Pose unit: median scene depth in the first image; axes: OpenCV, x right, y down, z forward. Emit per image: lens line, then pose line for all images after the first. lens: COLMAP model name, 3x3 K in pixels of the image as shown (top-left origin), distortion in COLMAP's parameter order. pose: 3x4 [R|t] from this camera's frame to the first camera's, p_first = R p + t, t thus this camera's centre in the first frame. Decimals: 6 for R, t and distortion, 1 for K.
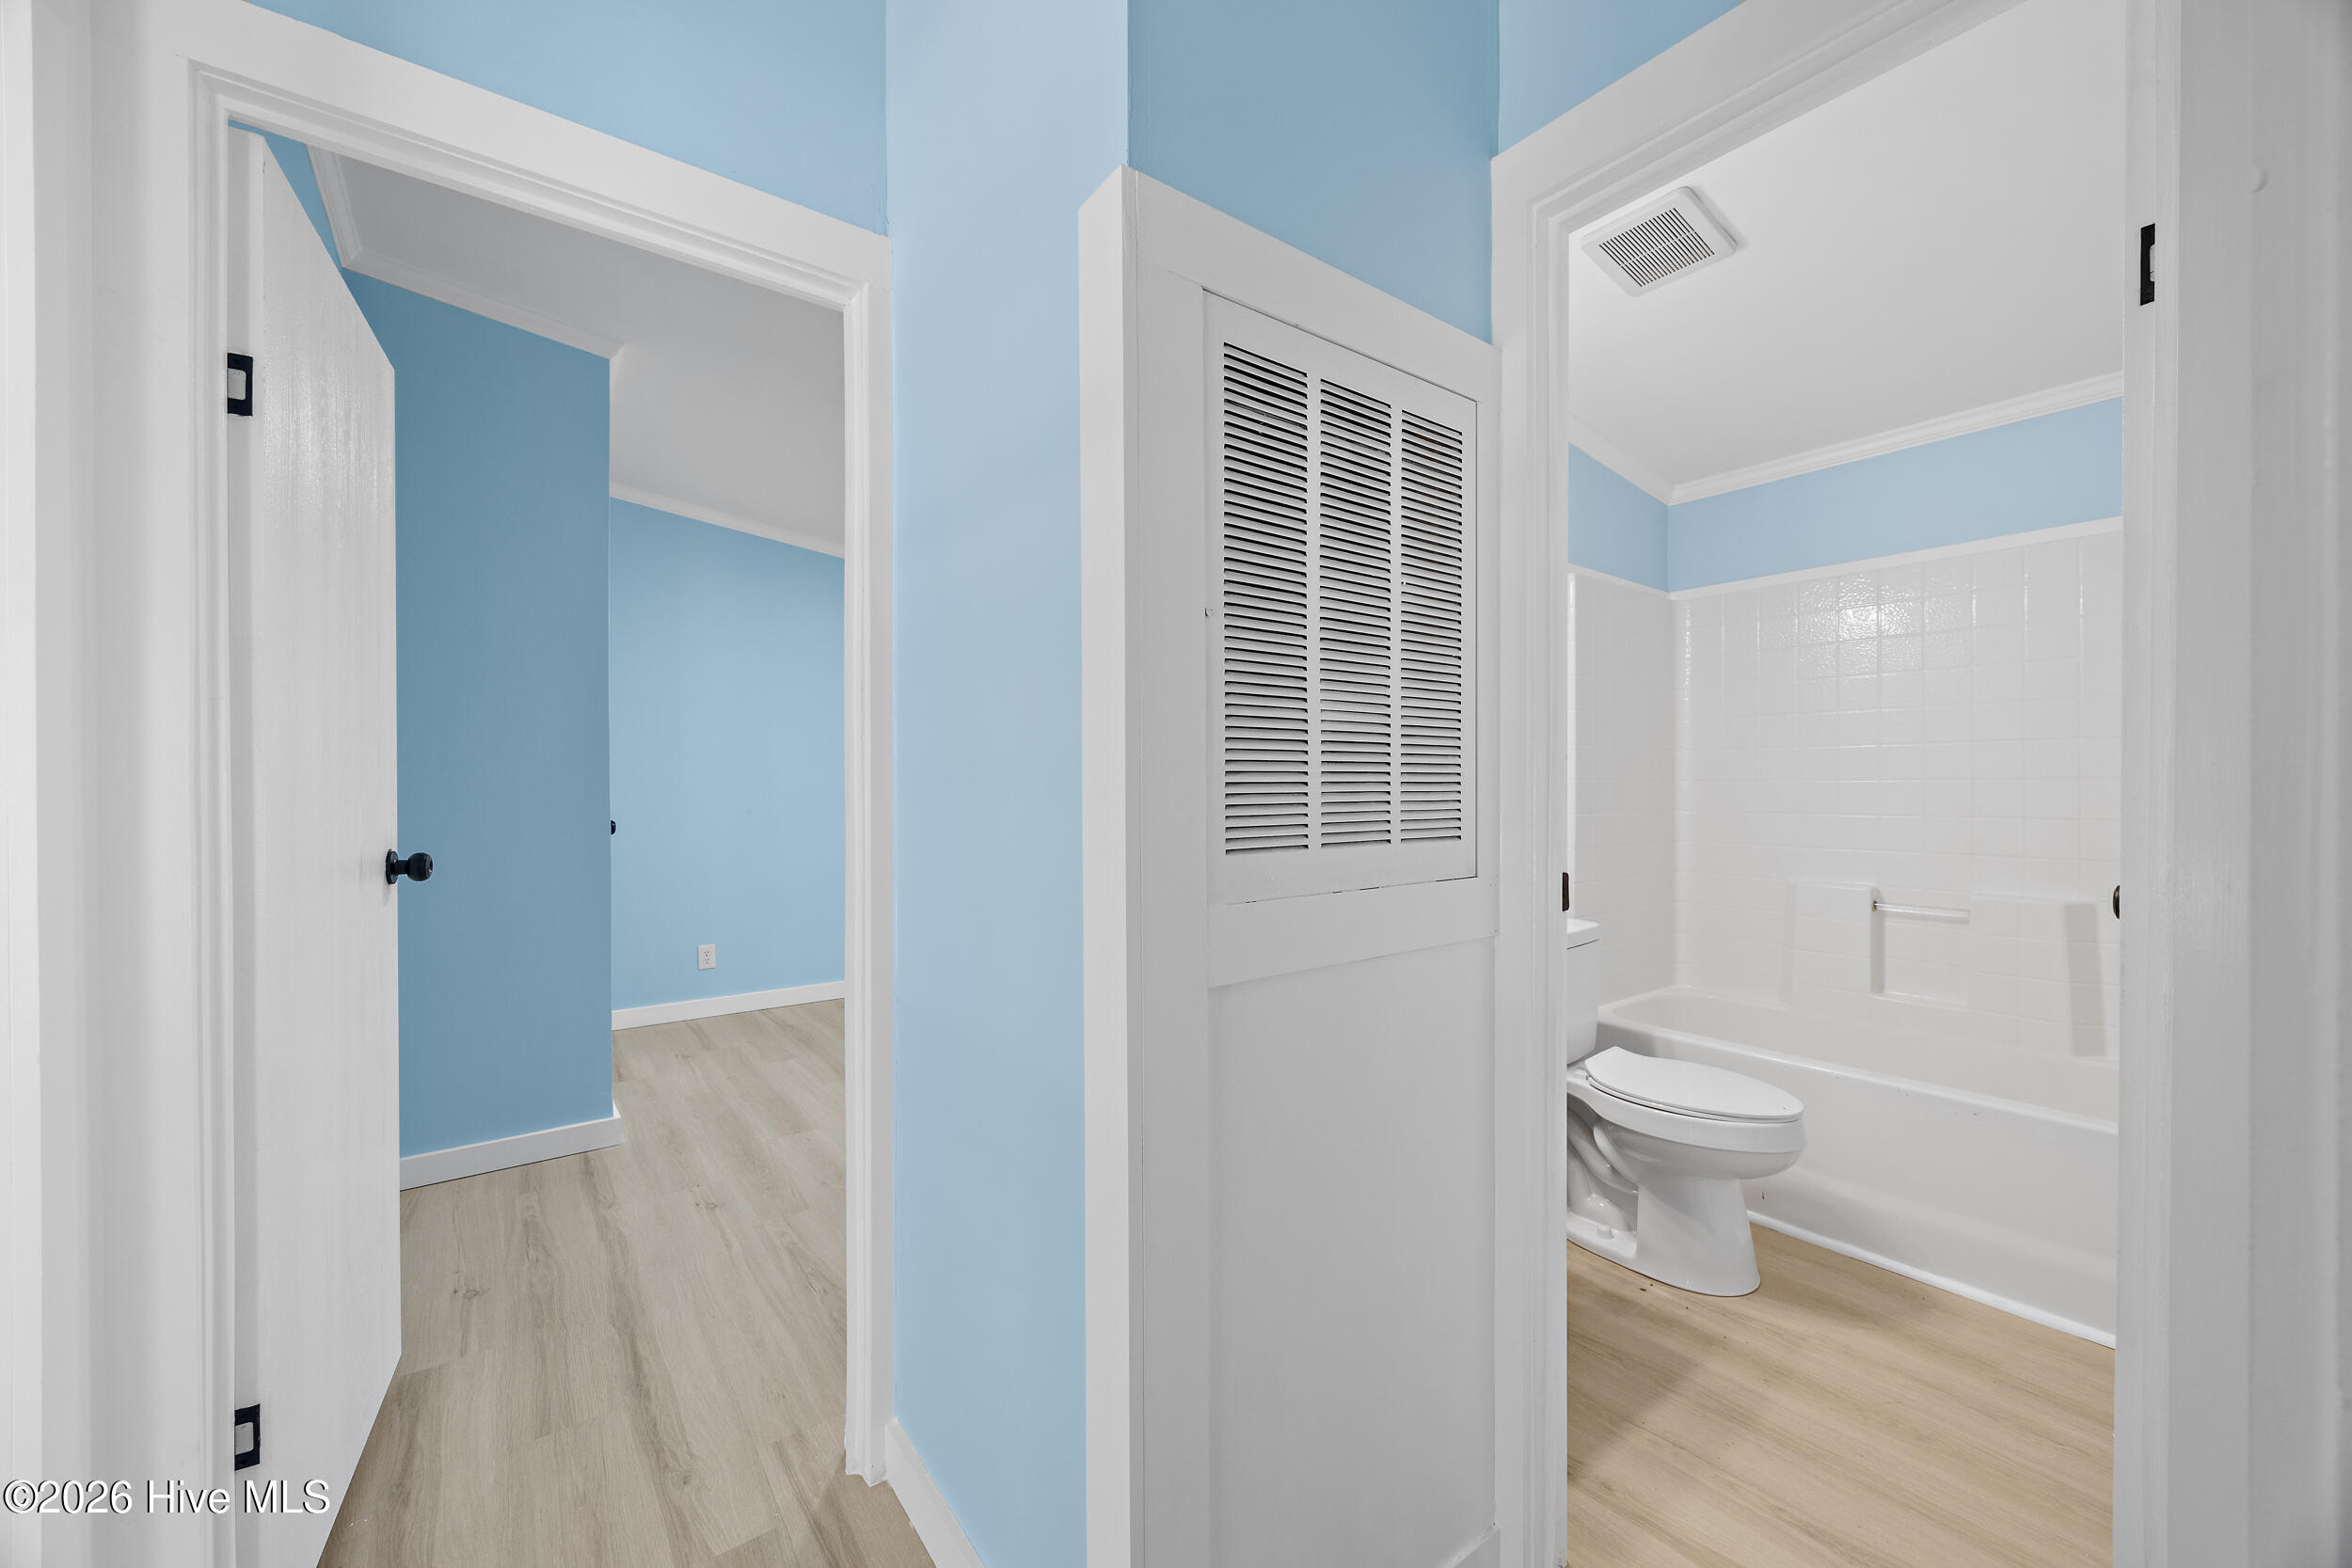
lens RADIAL K [[893.3, 0, 1177.5], [0, 893.3, 790.5], [0, 0, 1]] dist [0.000223, 0.000139]
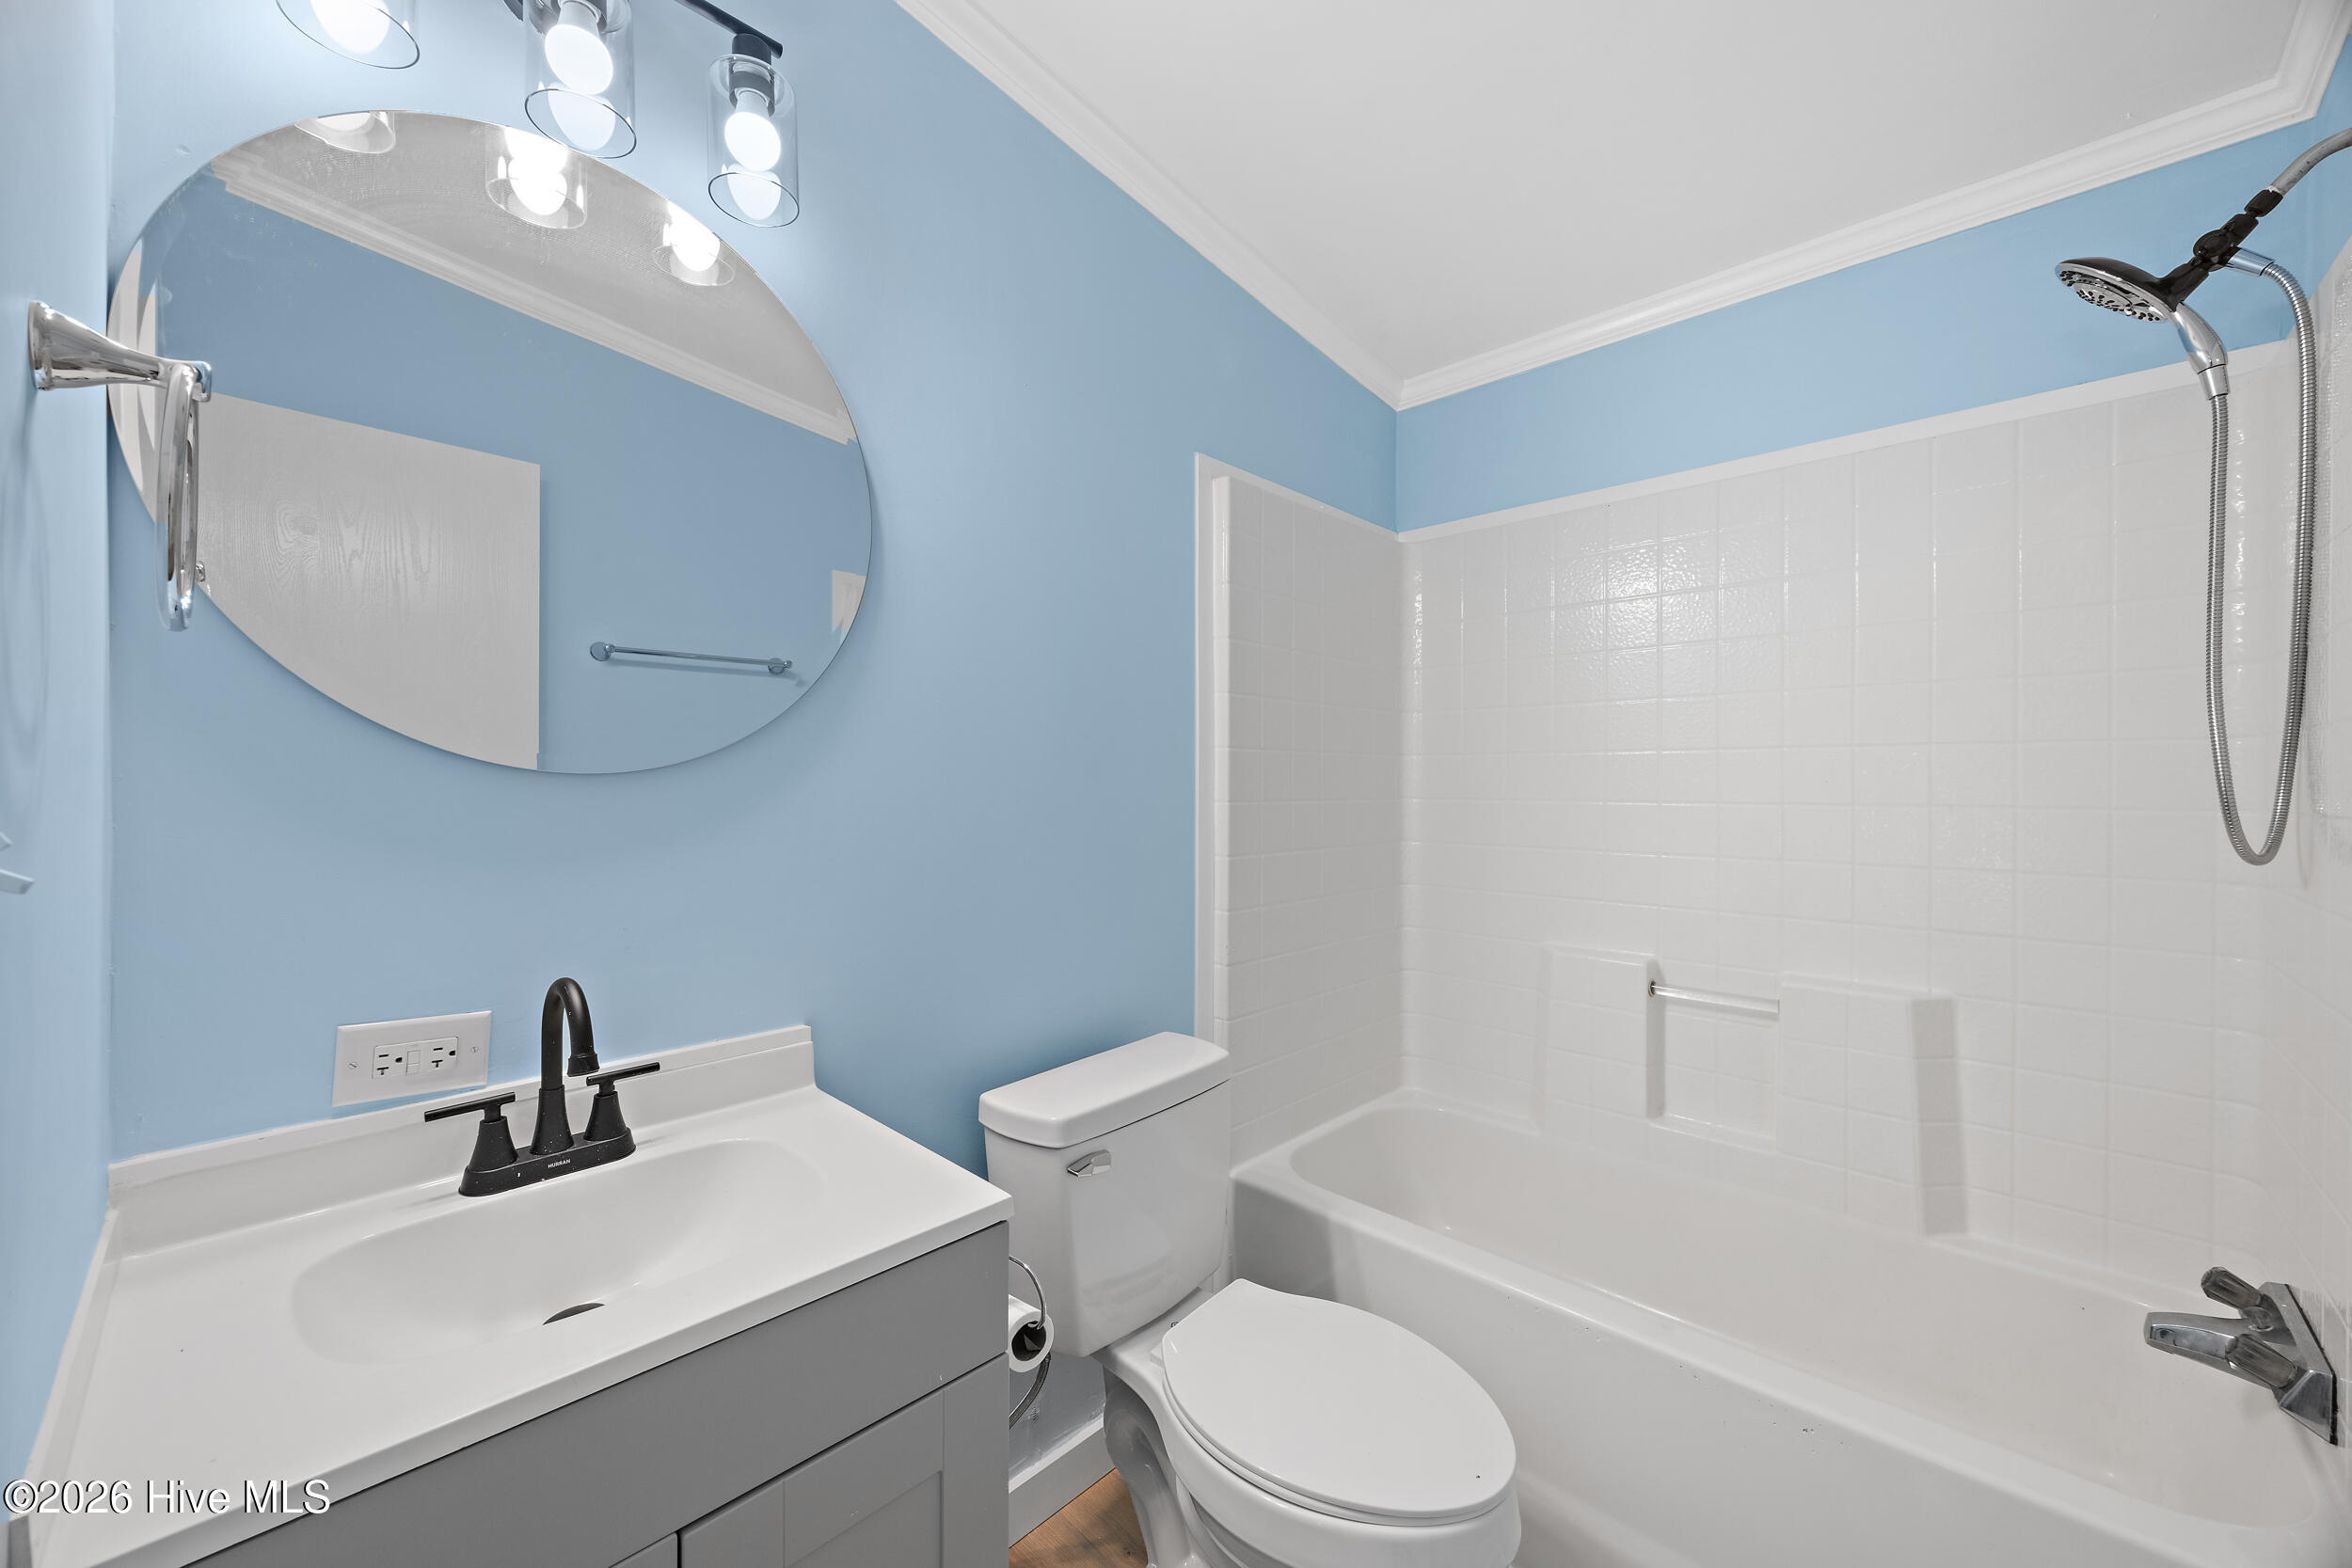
lens RADIAL K [[893.3, 0, 1179.8], [0, 893.3, 788.7], [0, 0, 1]] dist [0.000223, 0.000139]
pose [[0.986819, -0.006487, 0.161700, 0.267153], [0.004614, 0.999918, 0.011956, -0.026540], [-0.161764, -0.011052, 0.986768, 0.328207]]
